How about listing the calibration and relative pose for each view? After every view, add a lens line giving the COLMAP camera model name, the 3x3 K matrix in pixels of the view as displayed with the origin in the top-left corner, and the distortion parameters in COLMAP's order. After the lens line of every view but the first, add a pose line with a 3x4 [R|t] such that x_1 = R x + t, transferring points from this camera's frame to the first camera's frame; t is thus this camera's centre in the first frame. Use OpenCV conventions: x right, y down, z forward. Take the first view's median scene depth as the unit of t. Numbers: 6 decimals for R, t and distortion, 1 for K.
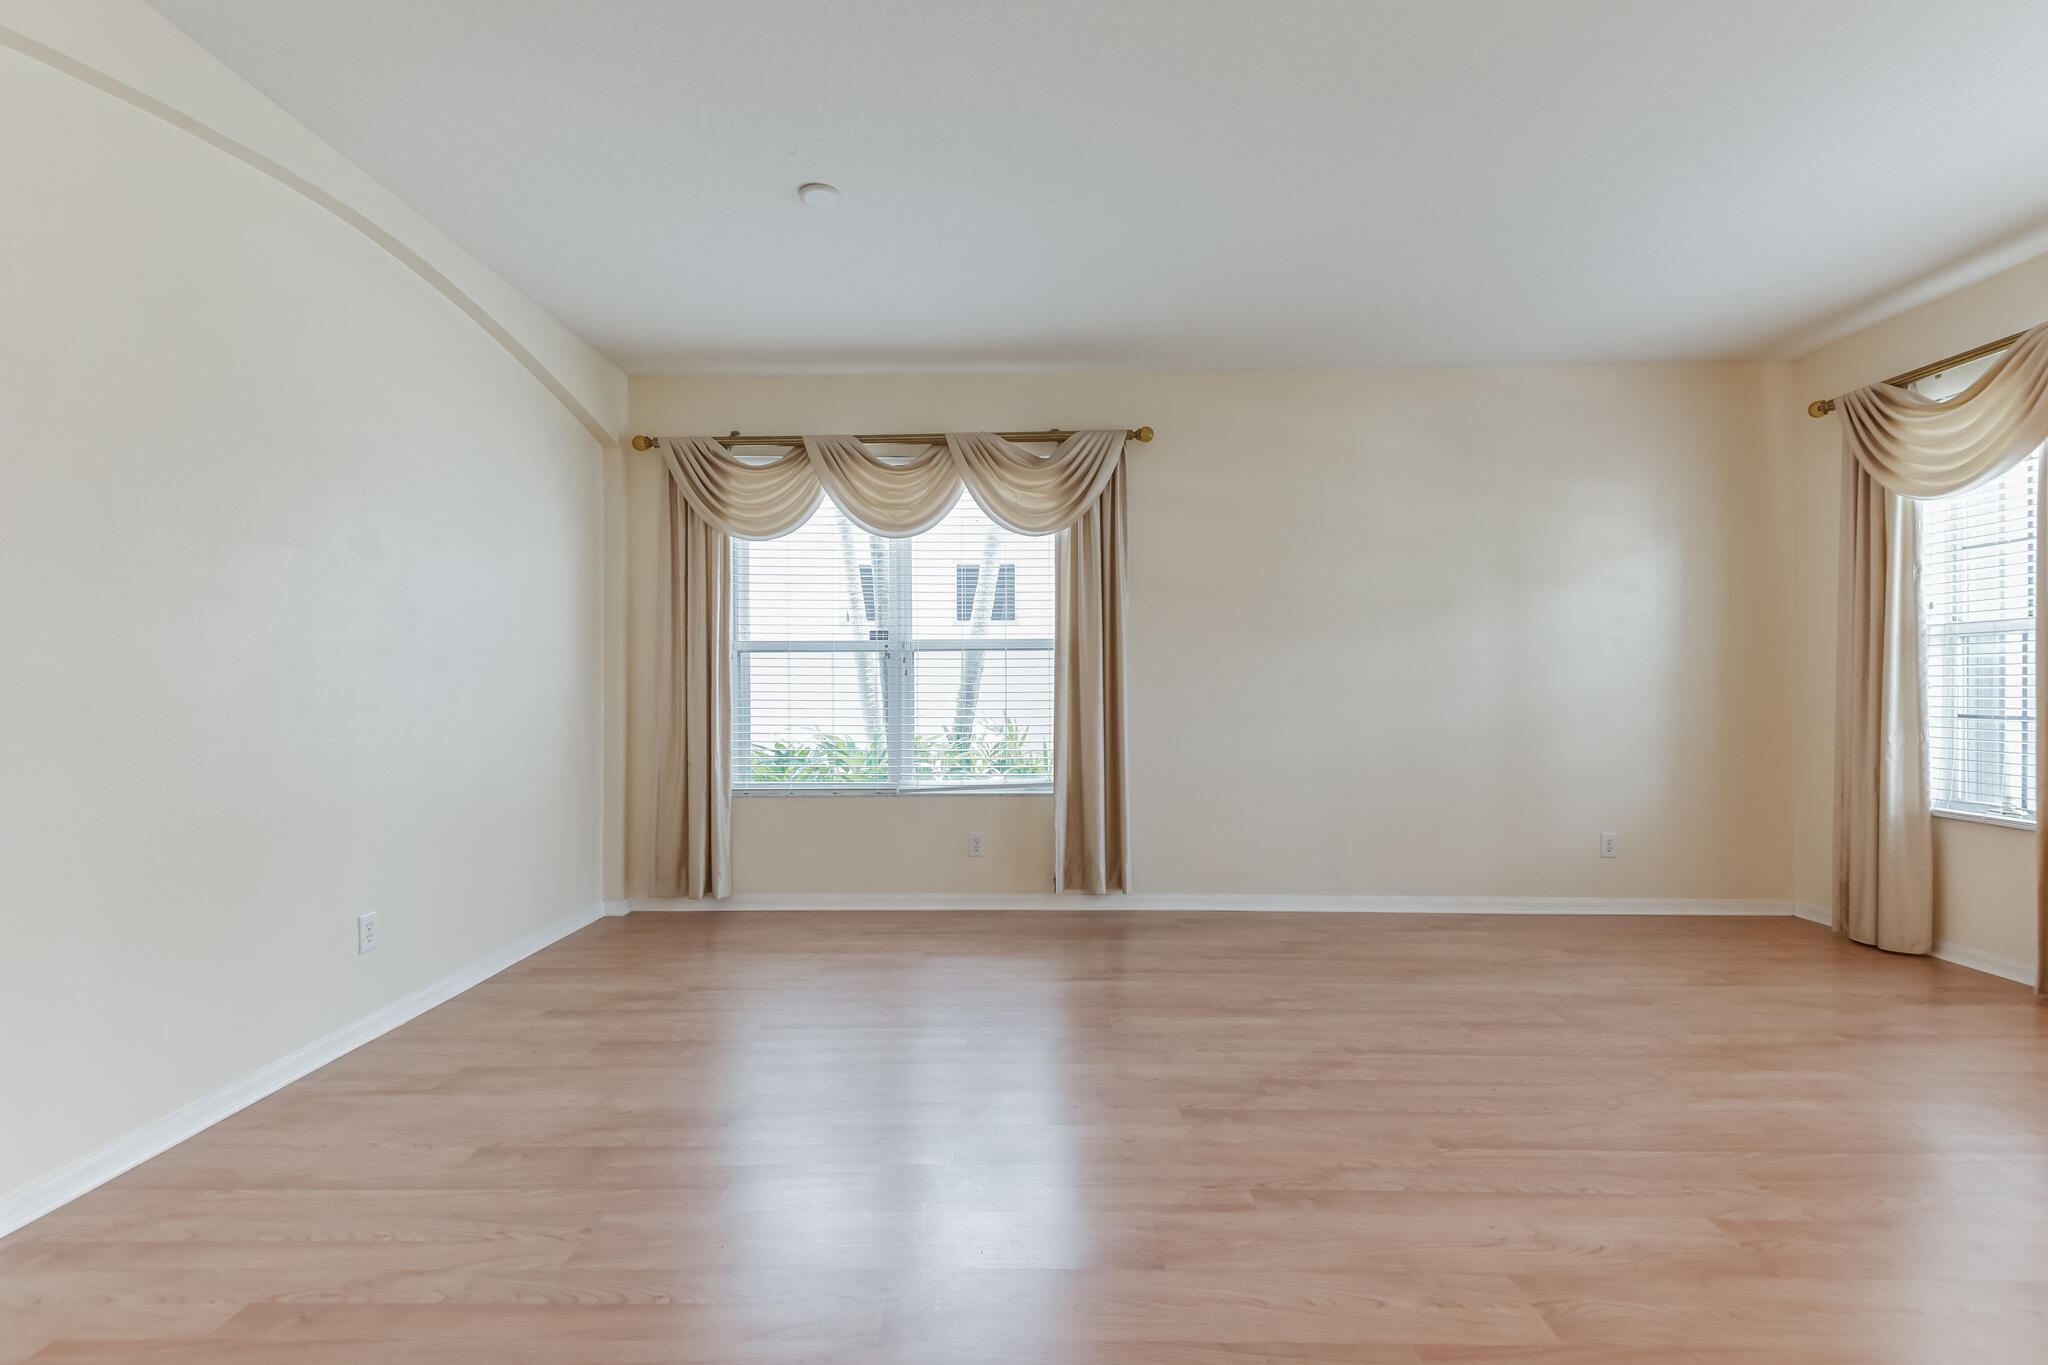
lens RADIAL K [[939.1, 0, 1012.0], [0, 939.1, 678.5], [0, 0, 1]] dist [0.020500, -0.010382]
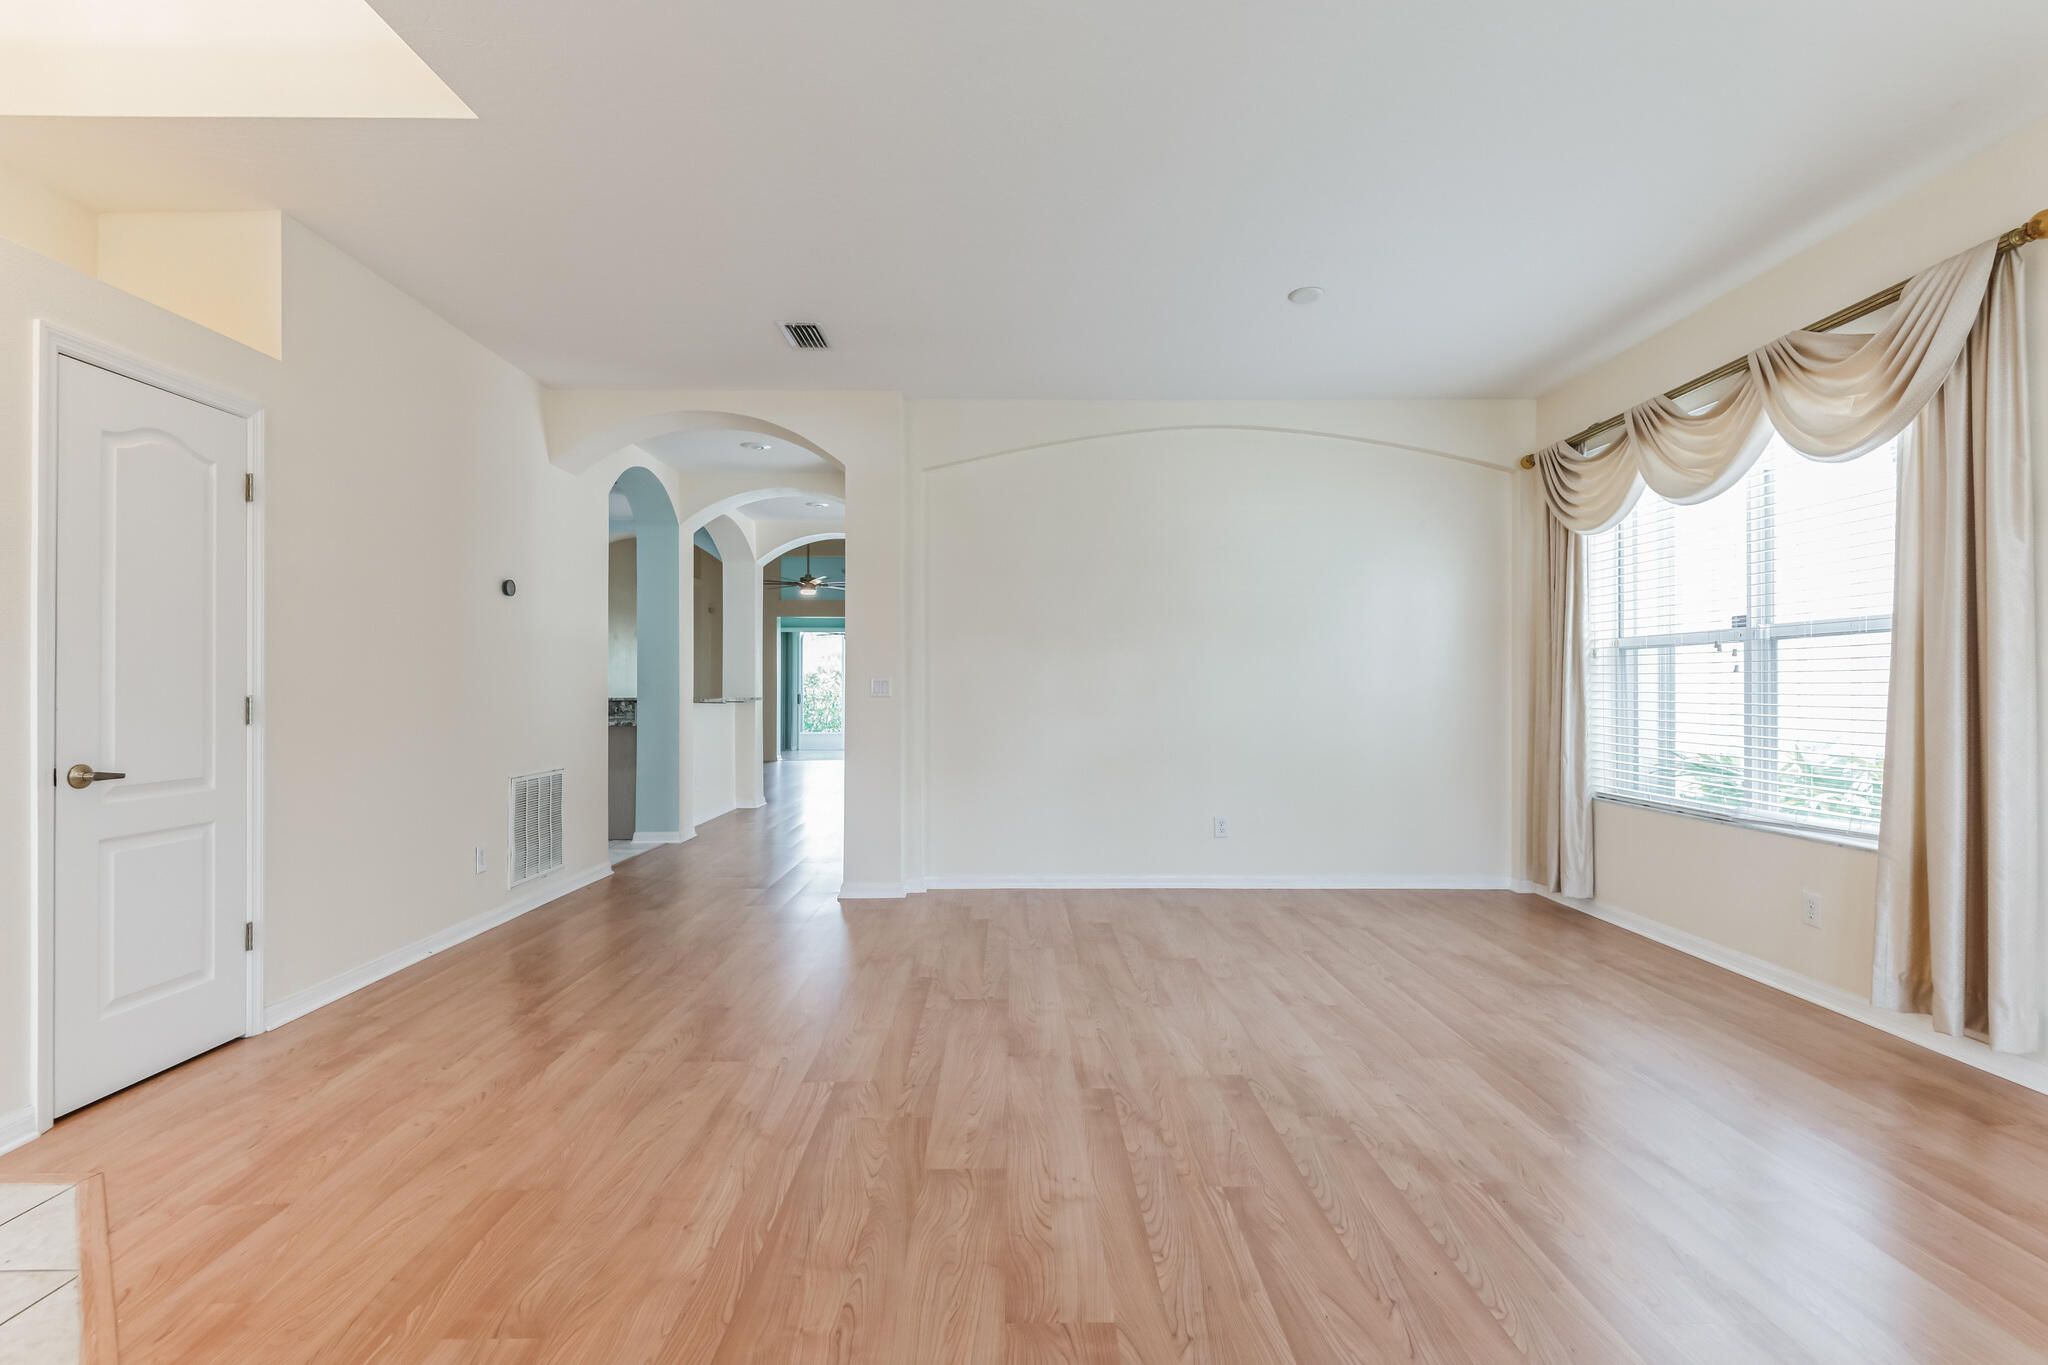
lens RADIAL K [[939.1, 0, 1012.9], [0, 939.1, 686.8], [0, 0, 1]] dist [0.020500, -0.010382]
pose [[0.010563, 0.003499, -0.999938, 0.704475], [0.006355, 0.999973, 0.003566, 0.001967], [0.999924, -0.006392, 0.010540, 0.406560]]
